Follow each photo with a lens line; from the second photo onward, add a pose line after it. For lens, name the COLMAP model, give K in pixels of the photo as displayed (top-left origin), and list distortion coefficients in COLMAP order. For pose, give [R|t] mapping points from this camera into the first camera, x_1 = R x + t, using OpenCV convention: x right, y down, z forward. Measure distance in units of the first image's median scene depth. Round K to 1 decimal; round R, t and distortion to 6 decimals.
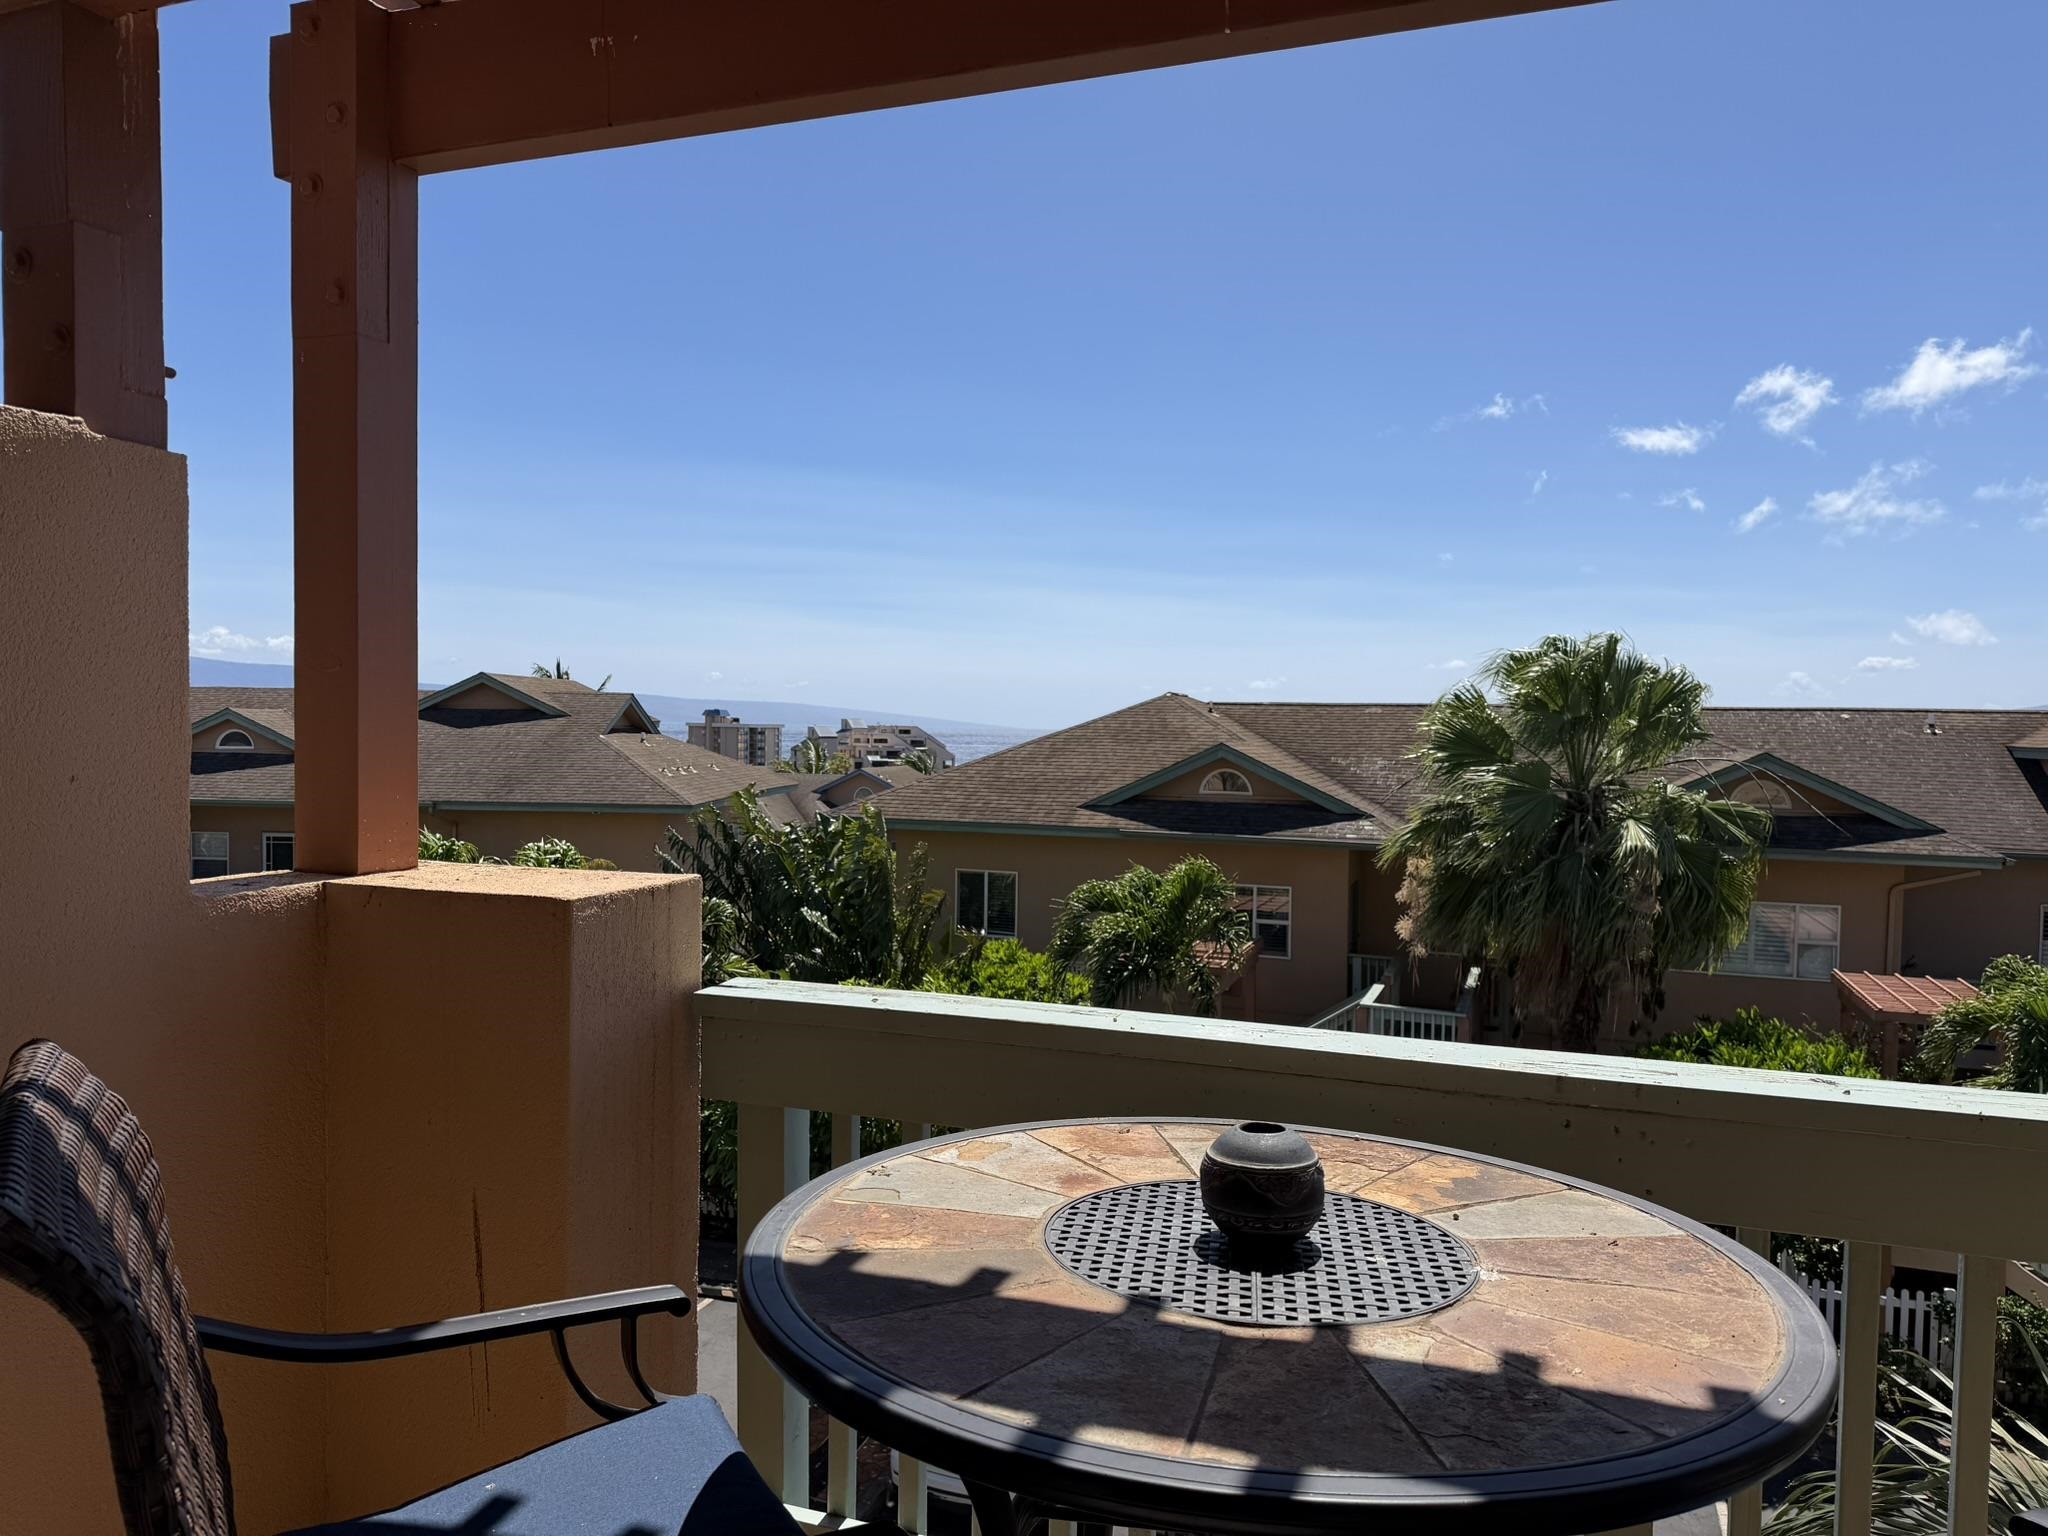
lens RADIAL K [[1457.0, 0, 1024.2], [0, 1457.0, 840.0], [0, 0, 1]] dist [0.002869, 0.000265]
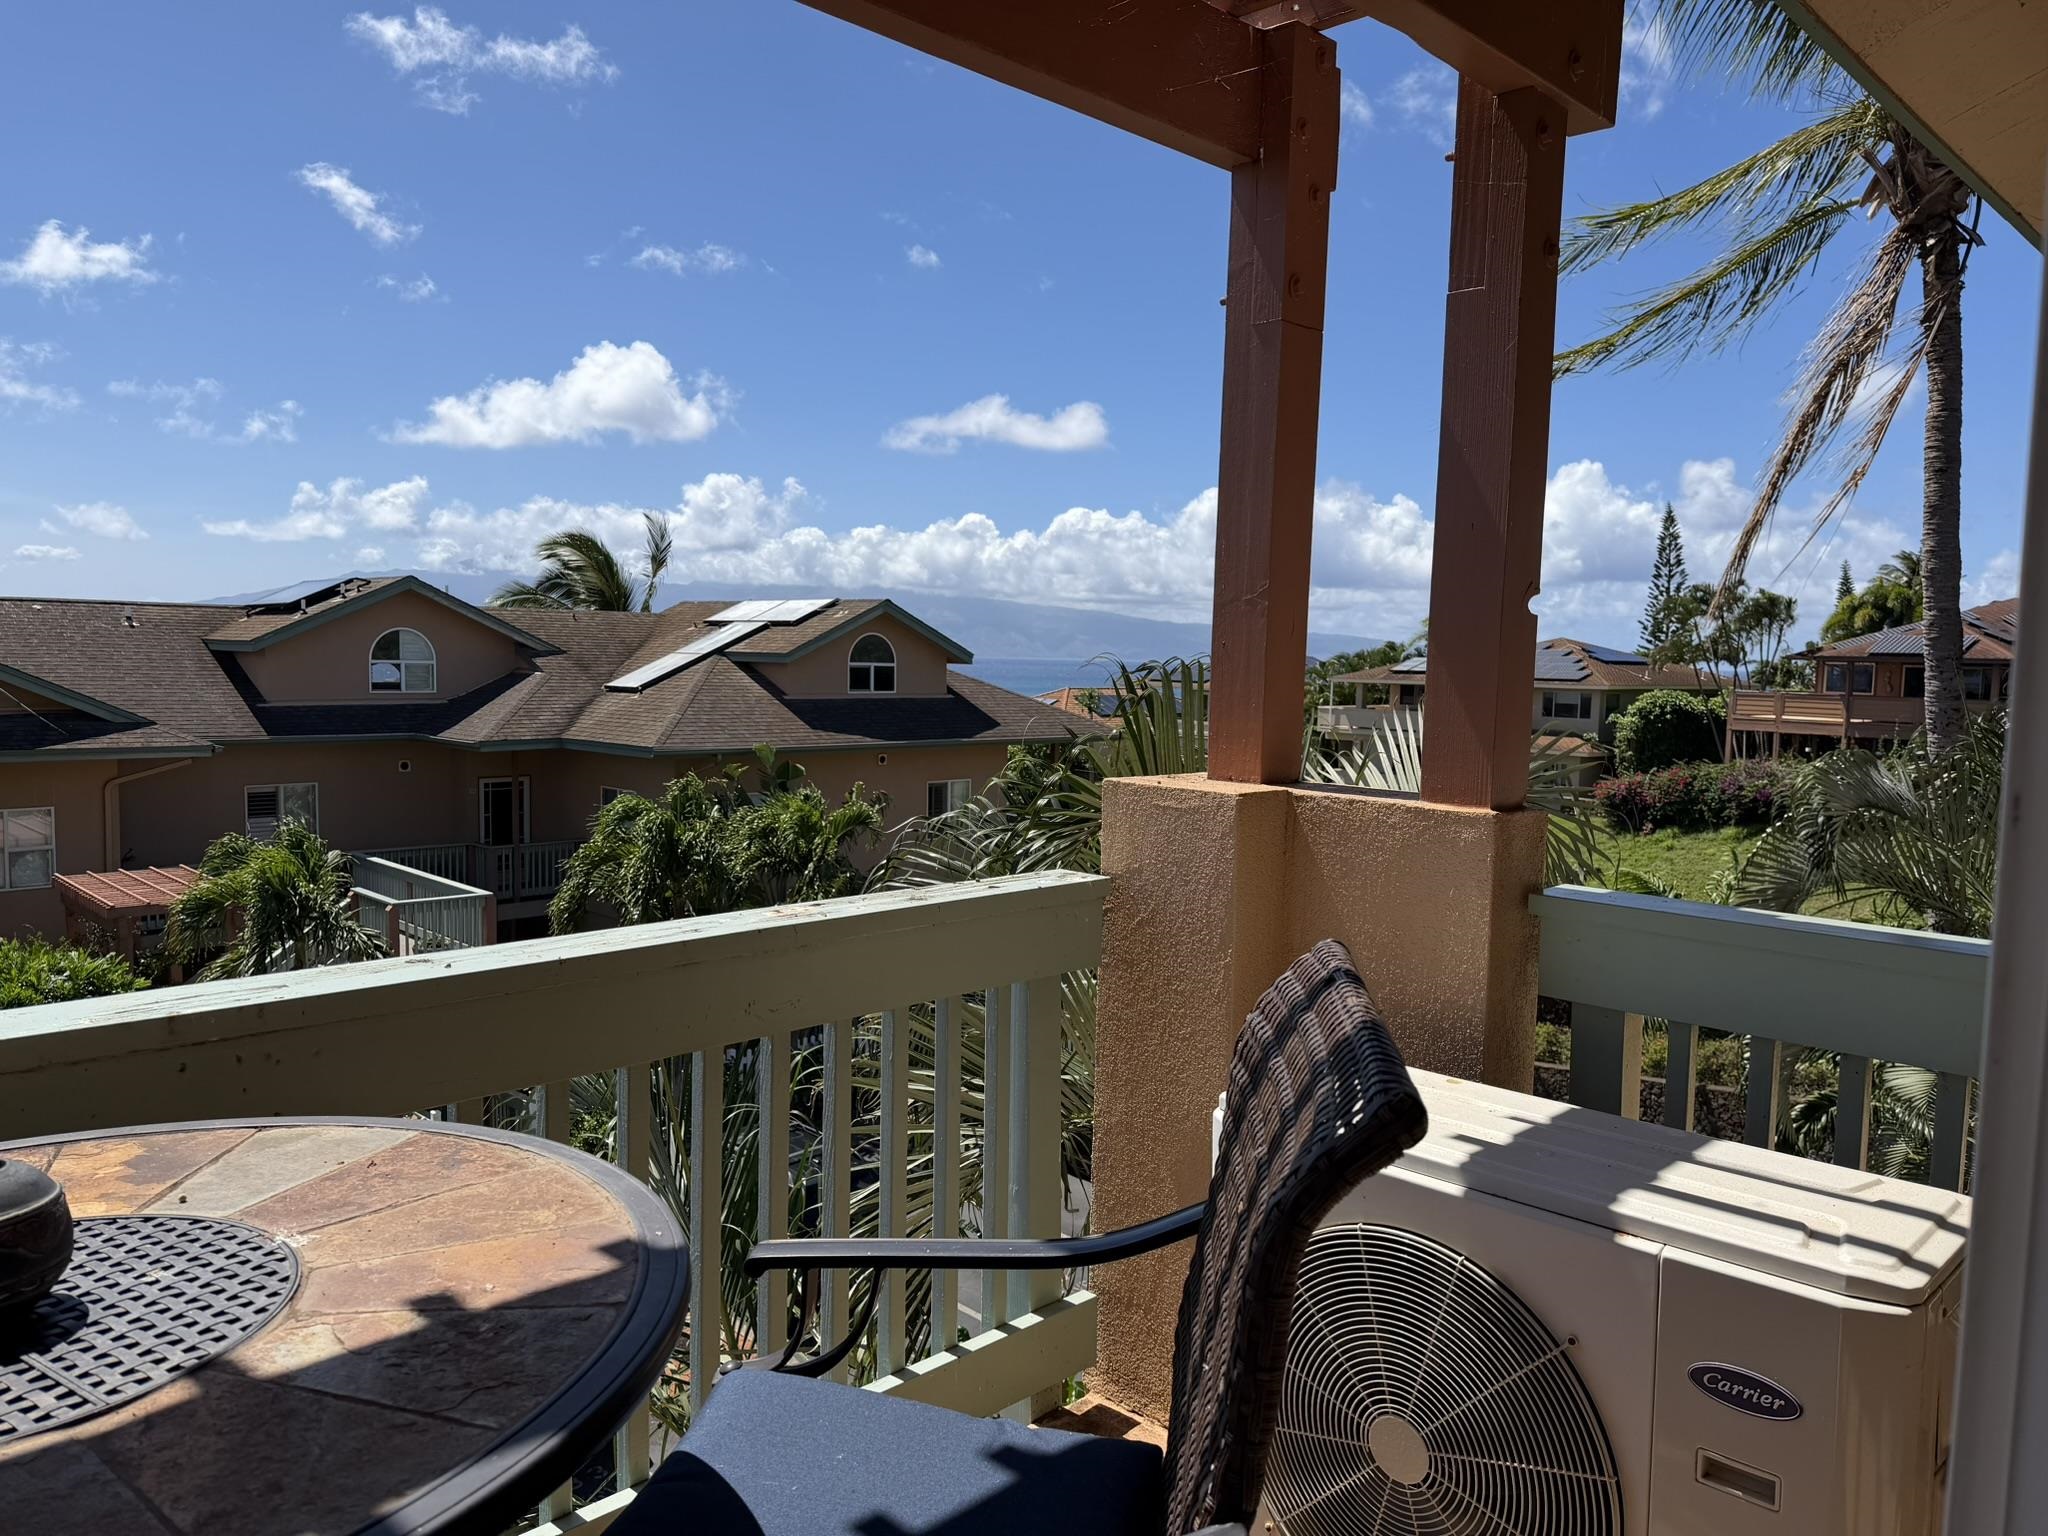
lens RADIAL K [[1450.5, 0, 1024.0], [0, 1450.5, 768.0], [0, 0, 1]] dist [0.007684, -0.003745]
pose [[0.425778, -0.081834, 0.901120, -0.216567], [0.059751, 0.996271, 0.062242, -0.012035], [-0.902853, 0.027341, 0.429080, 0.179821]]
